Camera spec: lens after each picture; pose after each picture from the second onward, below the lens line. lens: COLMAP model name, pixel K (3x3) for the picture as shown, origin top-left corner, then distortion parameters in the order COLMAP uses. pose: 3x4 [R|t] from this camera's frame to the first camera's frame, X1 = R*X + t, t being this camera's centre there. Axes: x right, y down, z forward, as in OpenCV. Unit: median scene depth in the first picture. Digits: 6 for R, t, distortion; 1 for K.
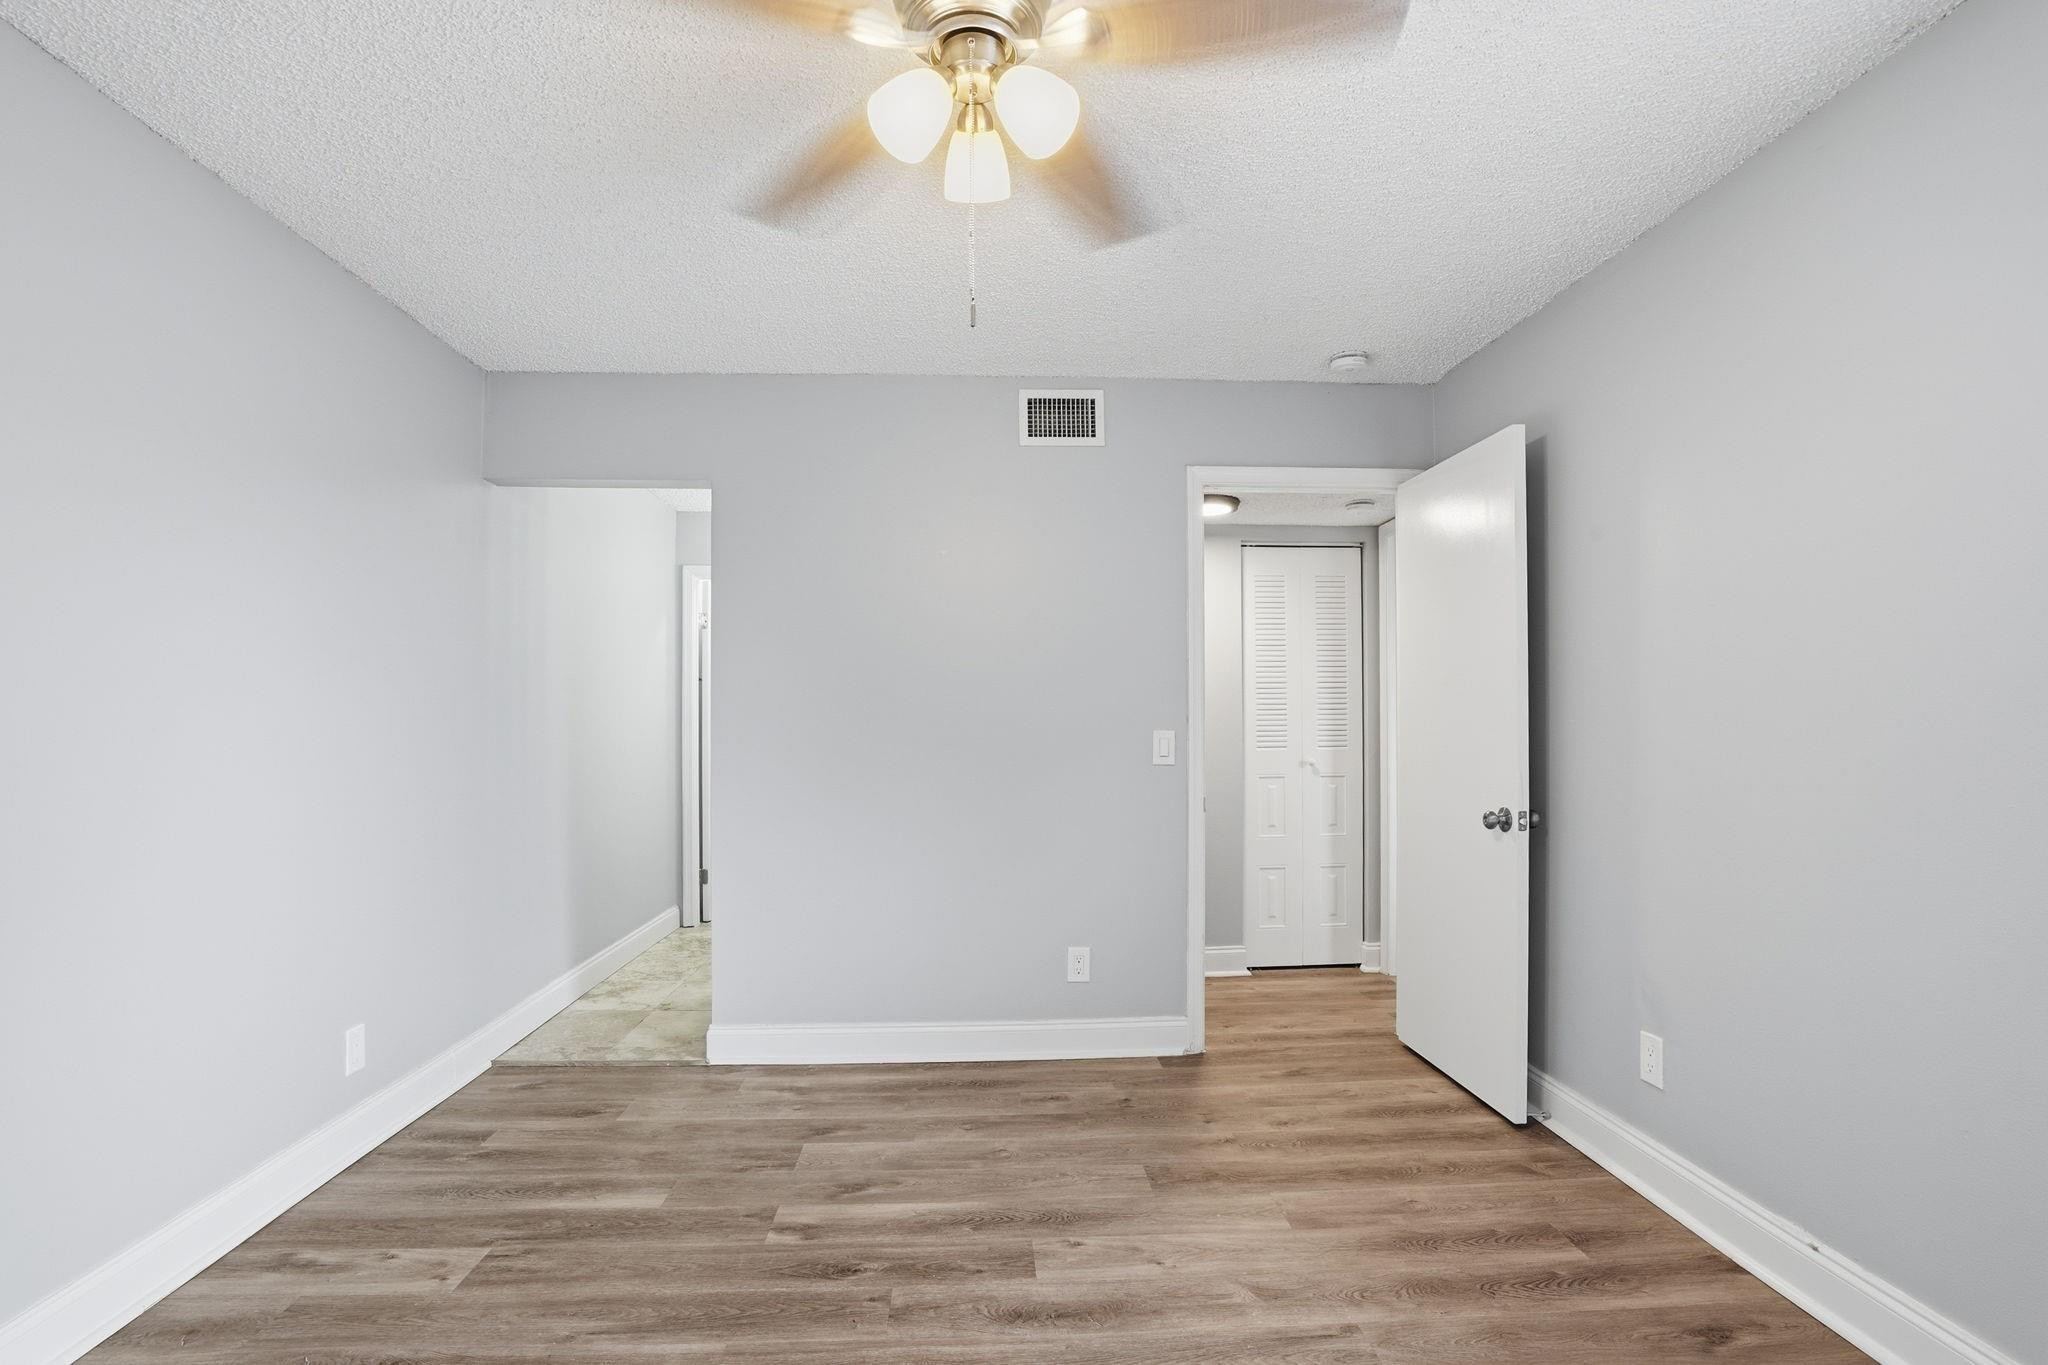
lens RADIAL K [[959.3, 0, 1019.5], [0, 959.3, 696.6], [0, 0, 1]] dist [-0.049940, 0.015576]
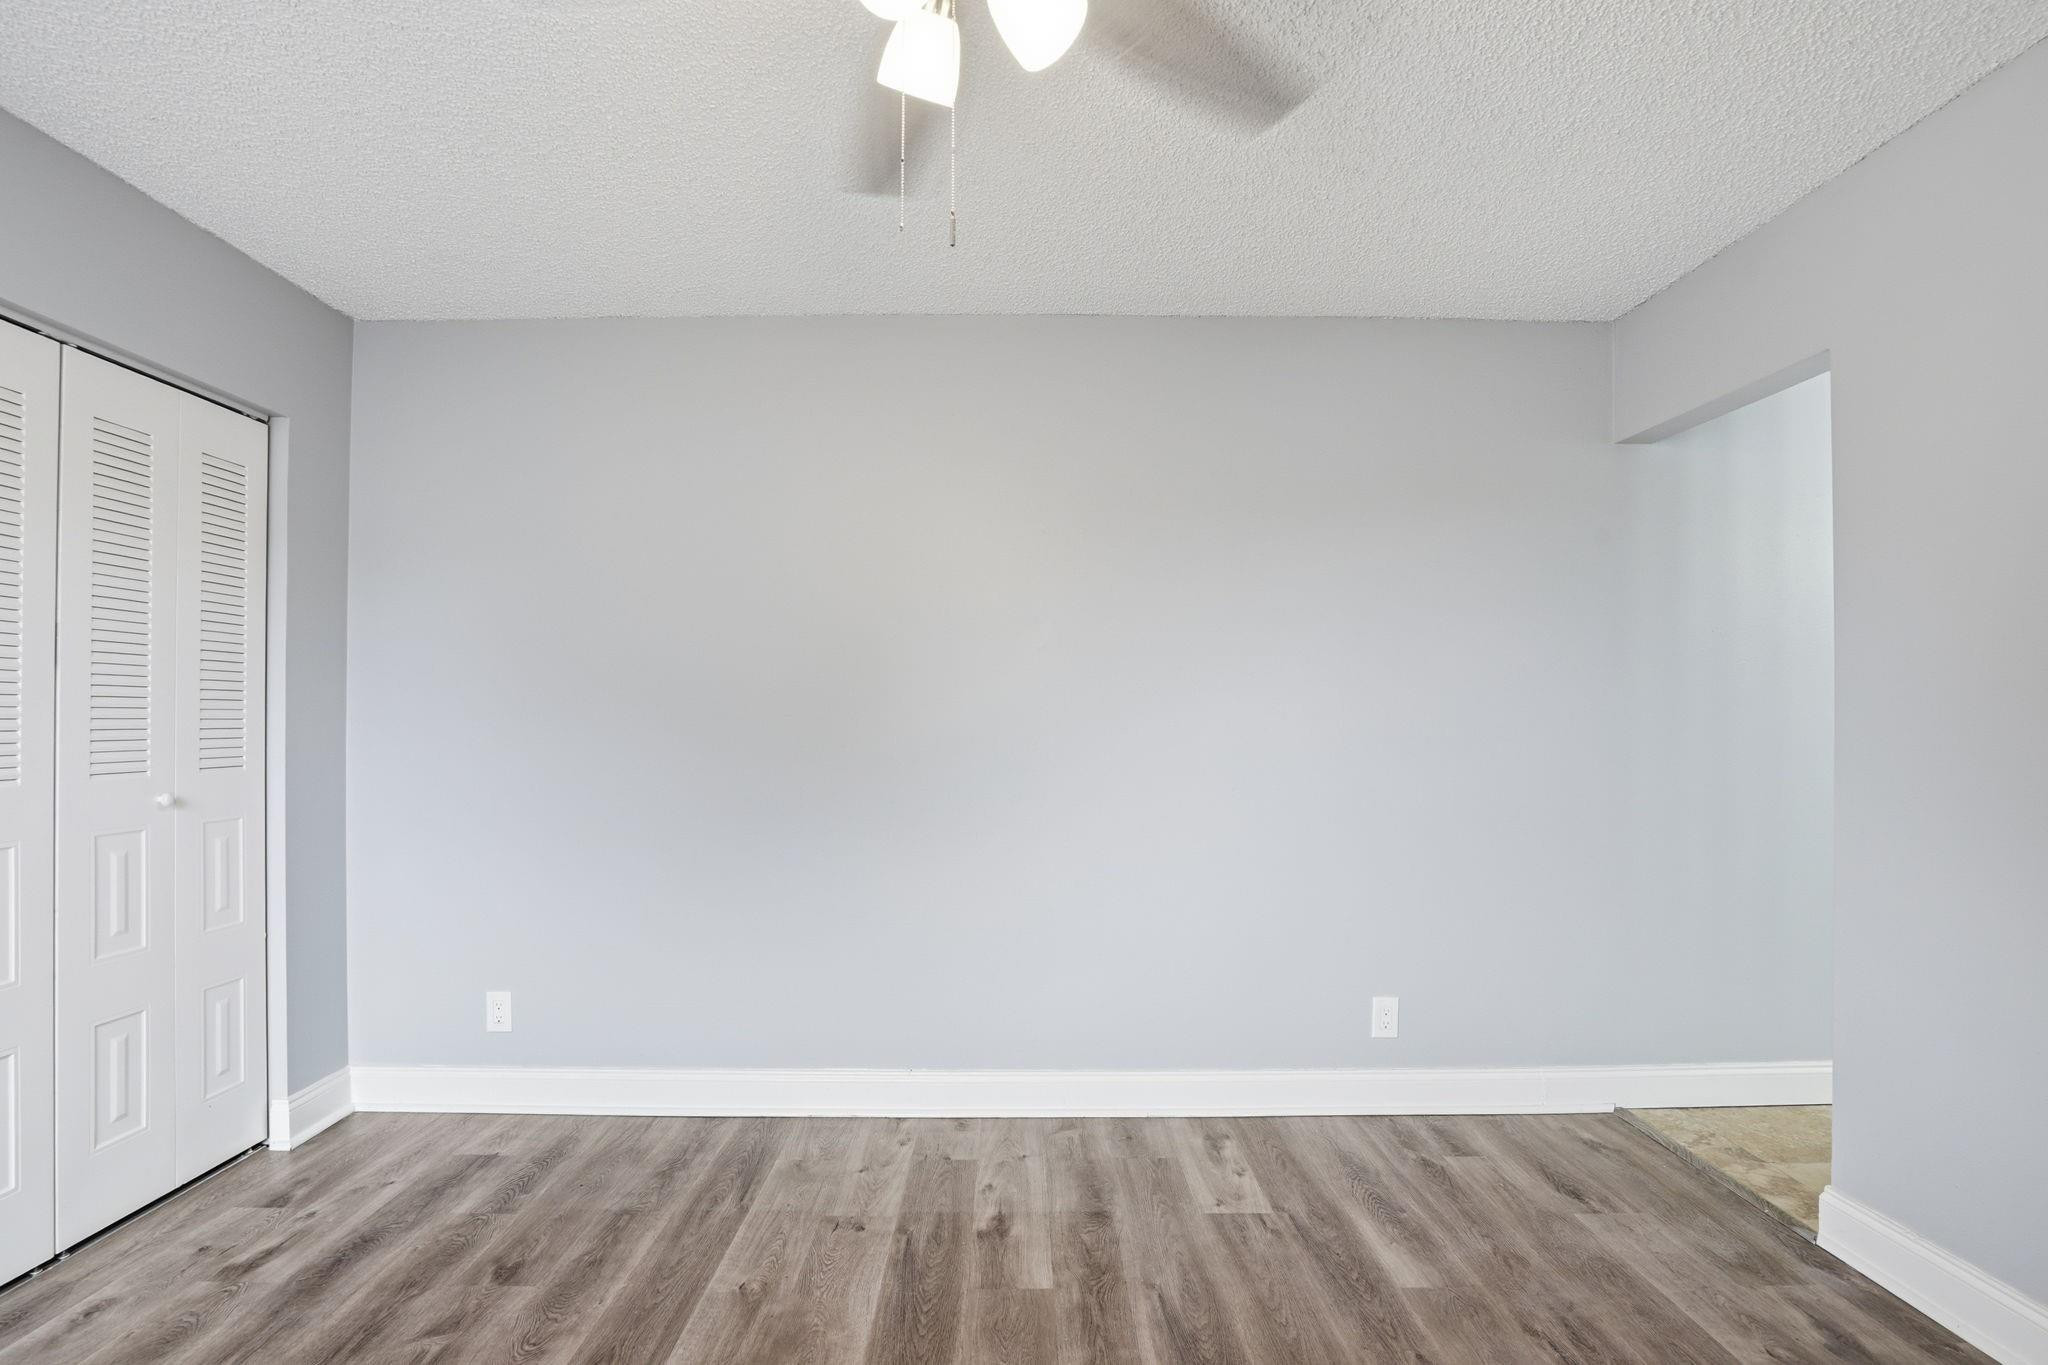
lens RADIAL K [[959.3, 0, 1019.2], [0, 959.3, 692.6], [0, 0, 1]] dist [-0.049940, 0.015576]
pose [[-0.048072, -0.037222, -0.998150, 0.473329], [0.032027, 0.998734, -0.038786, 0.021477], [0.998330, -0.033833, -0.046819, 0.664699]]
